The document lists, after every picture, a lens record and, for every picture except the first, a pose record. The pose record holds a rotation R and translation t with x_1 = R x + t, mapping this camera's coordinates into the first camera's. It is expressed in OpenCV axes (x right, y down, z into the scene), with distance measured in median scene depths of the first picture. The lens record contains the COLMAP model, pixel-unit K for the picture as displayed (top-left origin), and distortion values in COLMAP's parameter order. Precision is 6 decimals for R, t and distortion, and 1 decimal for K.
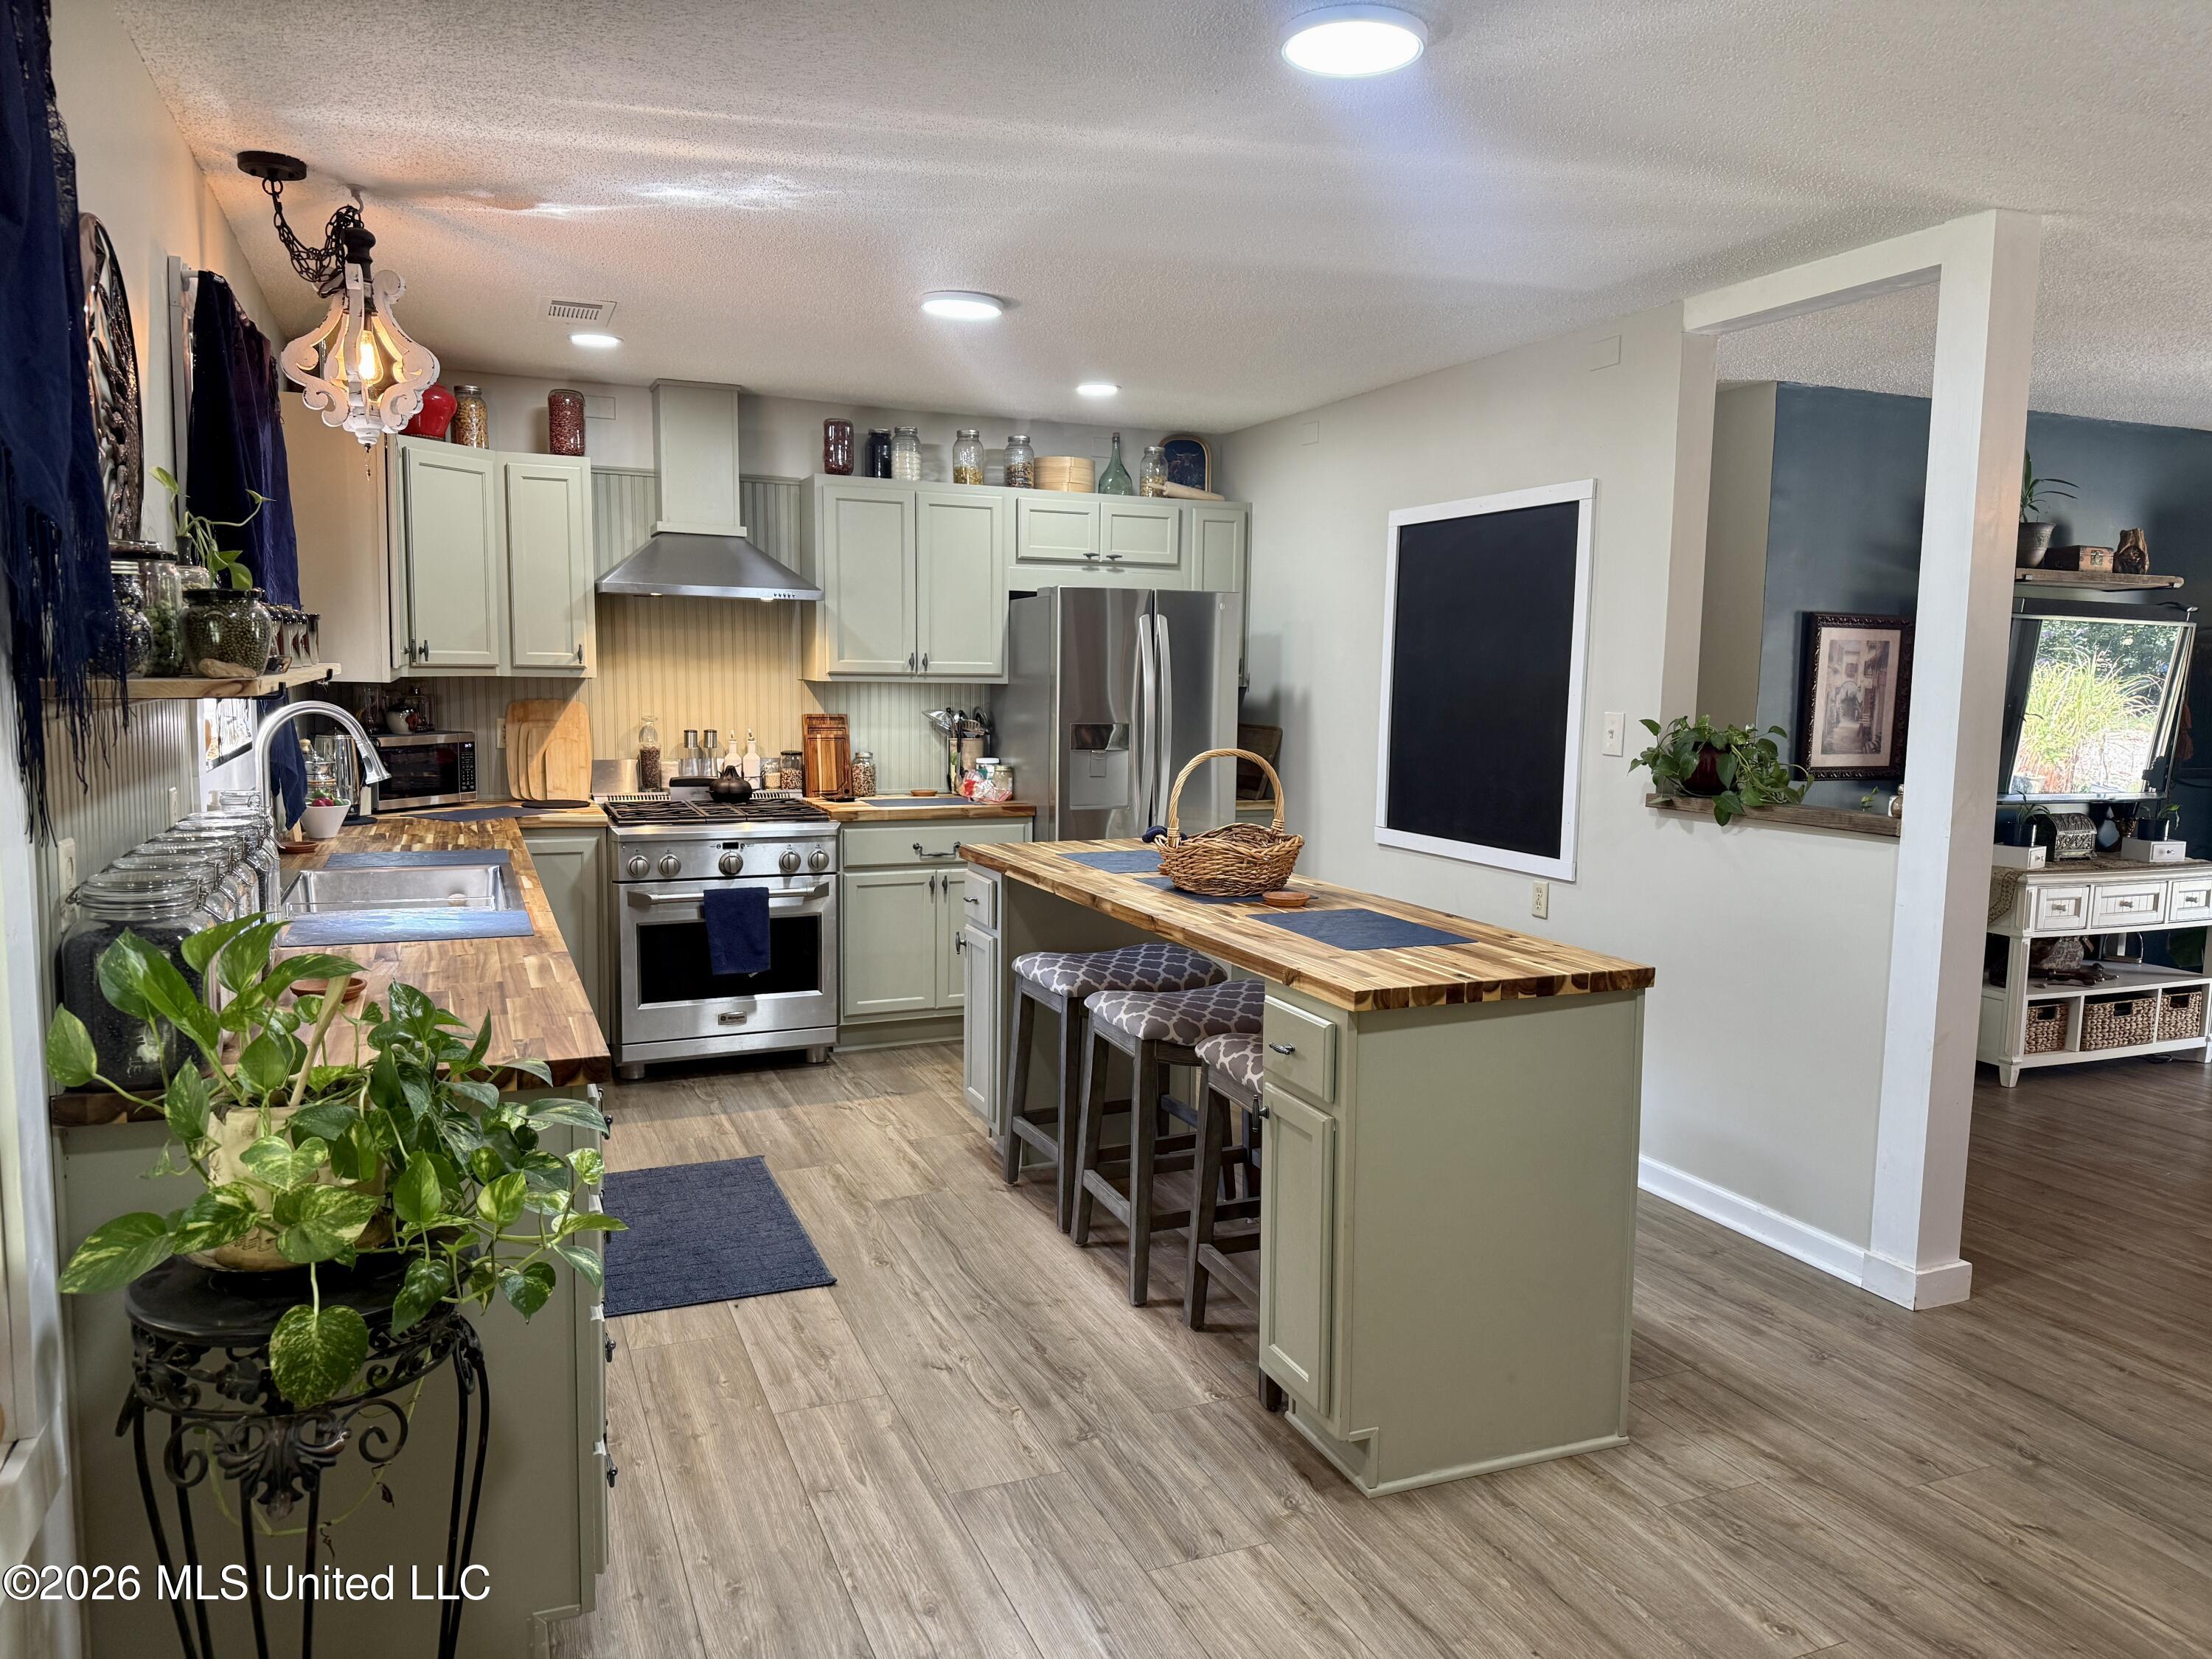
lens RADIAL K [[1544.2, 0, 1111.1], [0, 1544.2, 840.7], [0, 0, 1]] dist [0.002609, -0.003253]
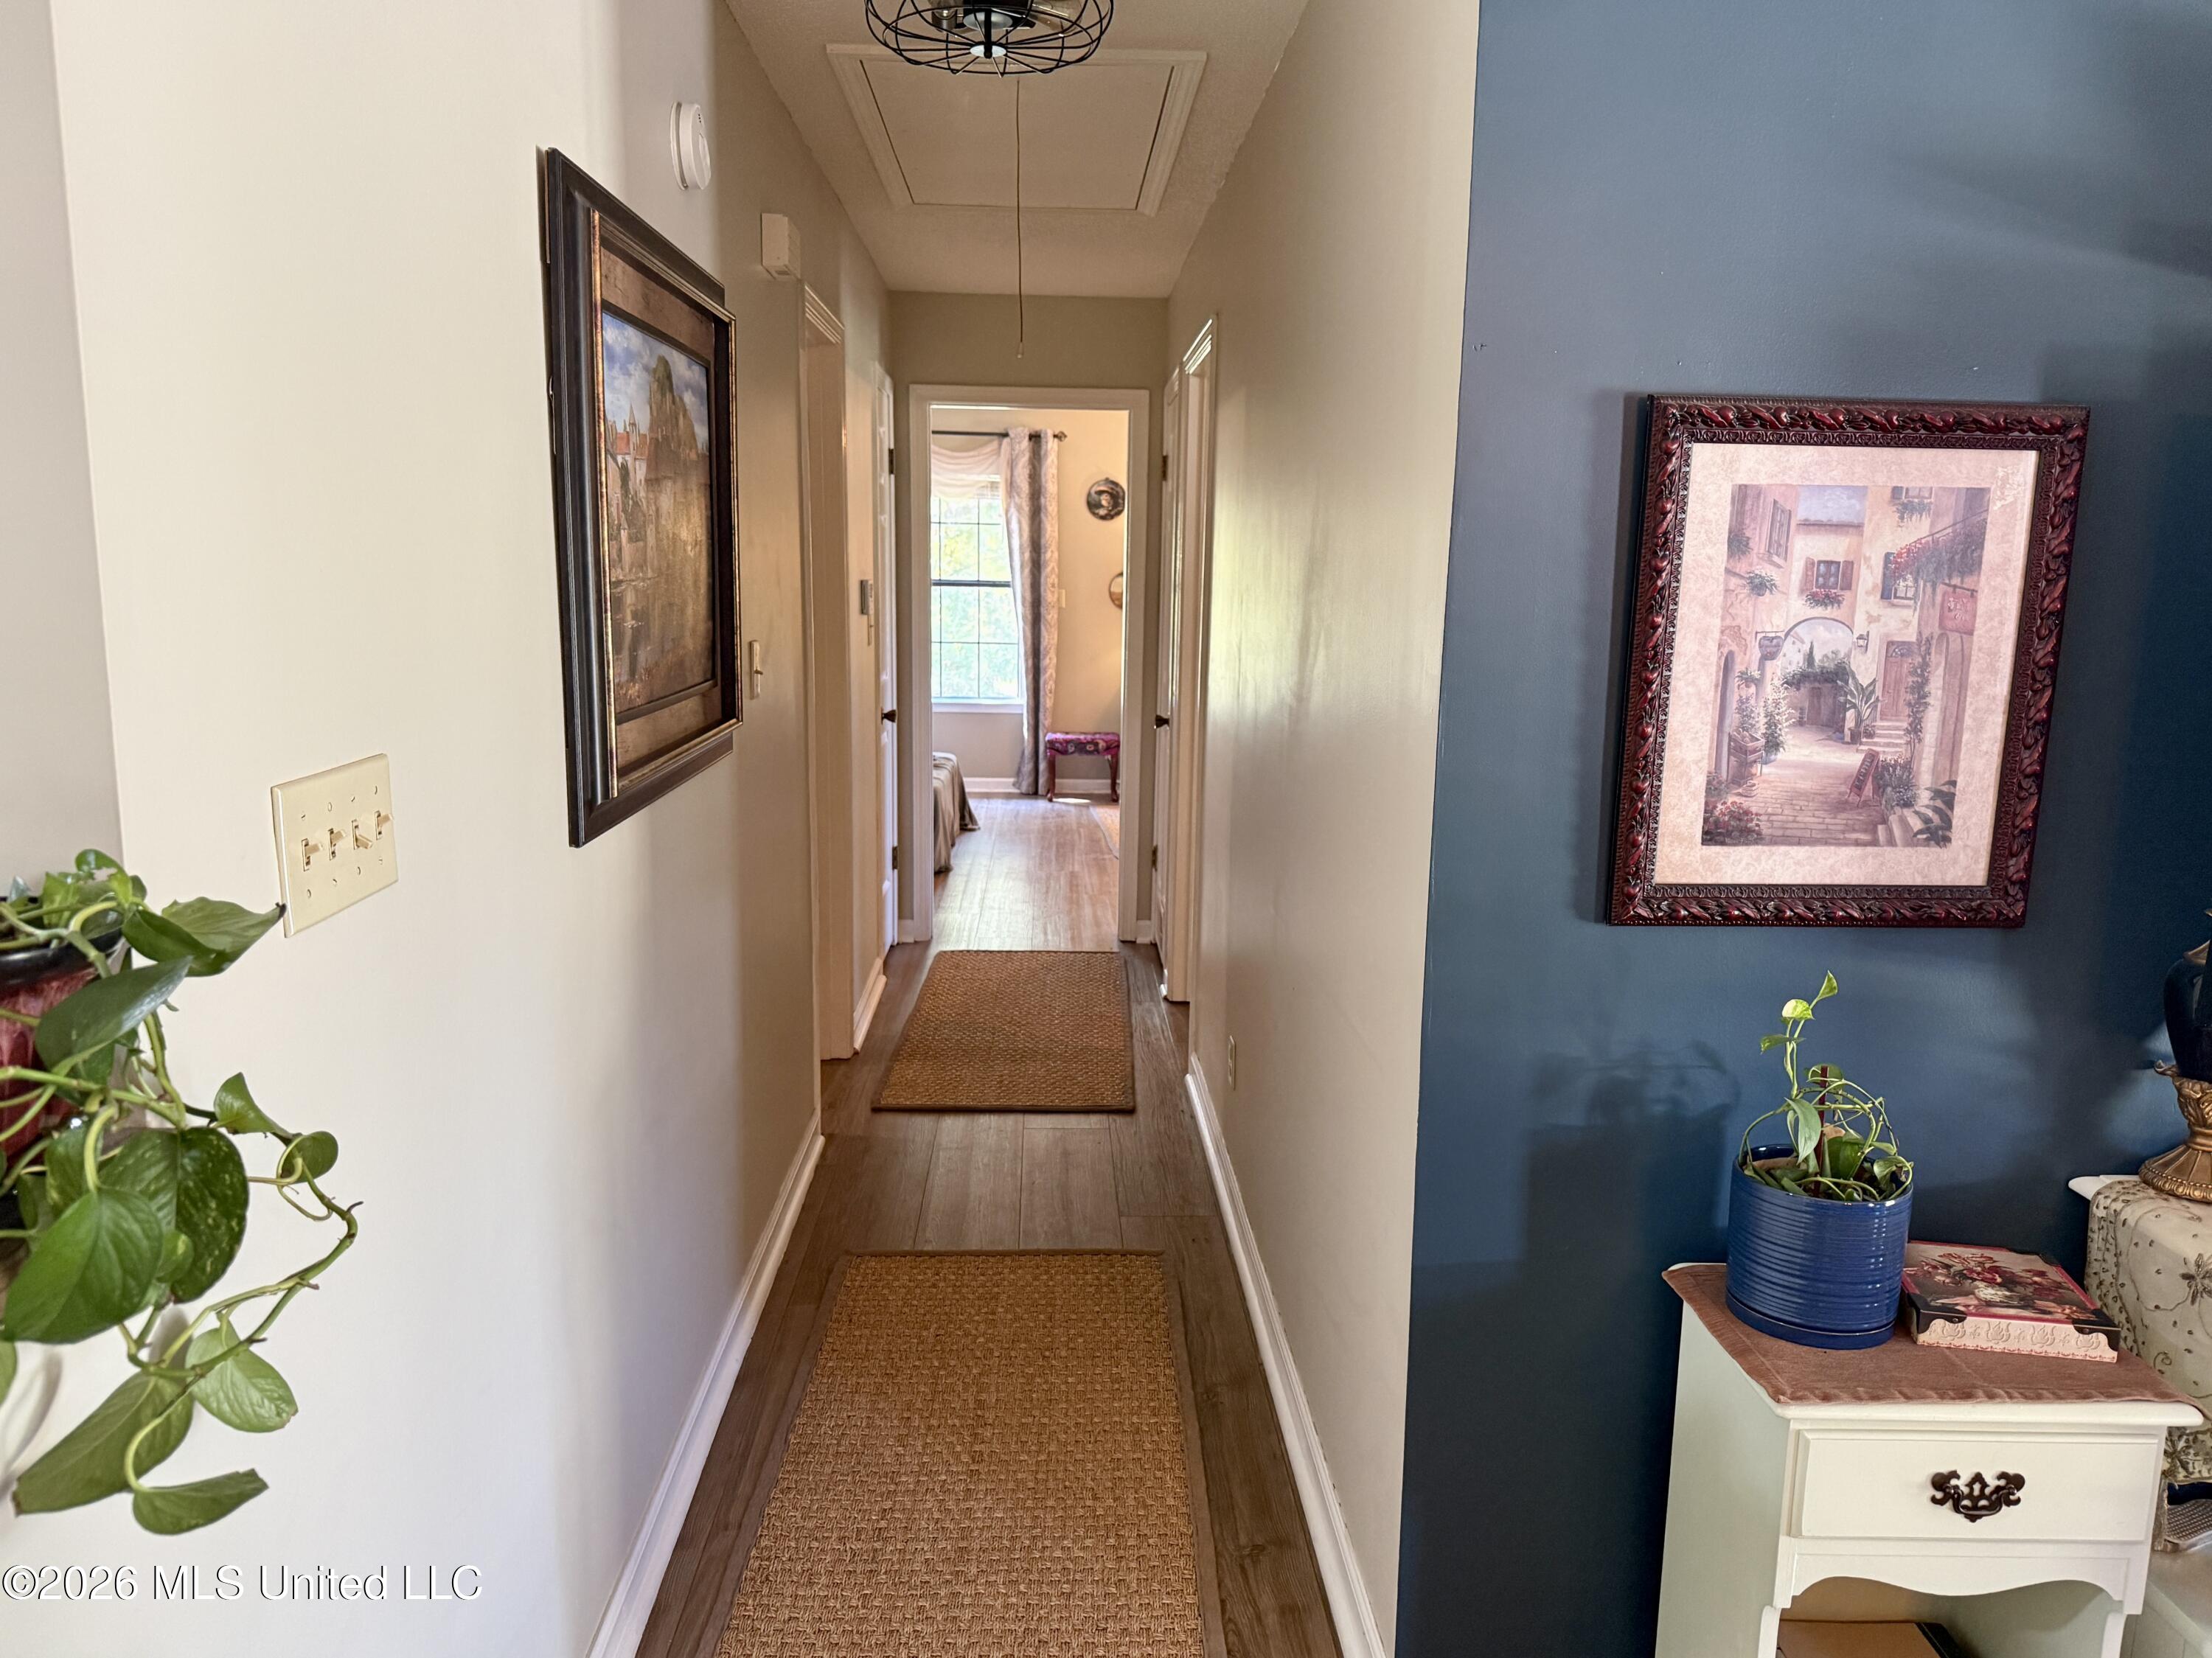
lens RADIAL K [[1544.1, 0, 1108.8], [0, 1544.1, 830.3], [0, 0, 1]] dist [0.002609, -0.003253]
pose [[0.936427, 0.065254, -0.344741, 0.454473], [-0.041690, 0.996286, 0.075336, -0.078064], [0.348376, -0.056175, 0.935670, 0.655611]]
